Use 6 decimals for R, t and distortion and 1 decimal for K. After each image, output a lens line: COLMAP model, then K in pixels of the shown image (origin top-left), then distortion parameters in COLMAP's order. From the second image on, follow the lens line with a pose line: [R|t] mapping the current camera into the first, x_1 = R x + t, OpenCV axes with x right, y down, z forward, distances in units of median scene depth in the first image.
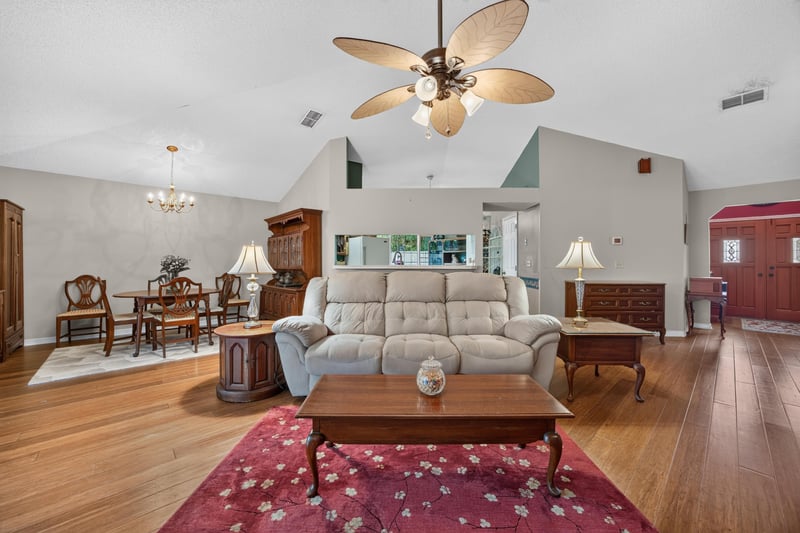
lens RADIAL K [[323.2, 0, 396.9], [0, 323.2, 260.3], [0, 0, 1]] dist [-0.000267, 0.000418]
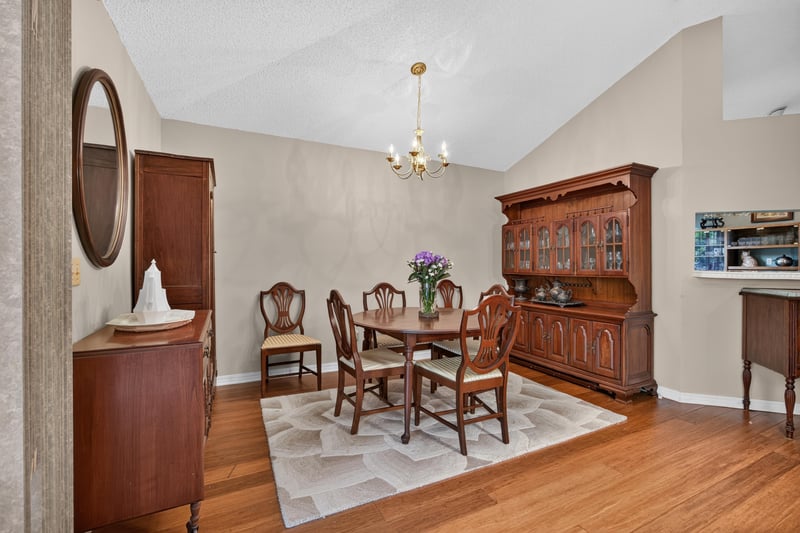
lens RADIAL K [[352.0, 0, 399.9], [0, 352.0, 267.6], [0, 0, 1]] dist [-0.018270, 0.006015]
pose [[0.966489, 0.007602, -0.256595, -0.542251], [-0.002848, 0.999817, 0.018896, 0.000824], [0.256692, -0.017532, 0.966334, 0.362634]]
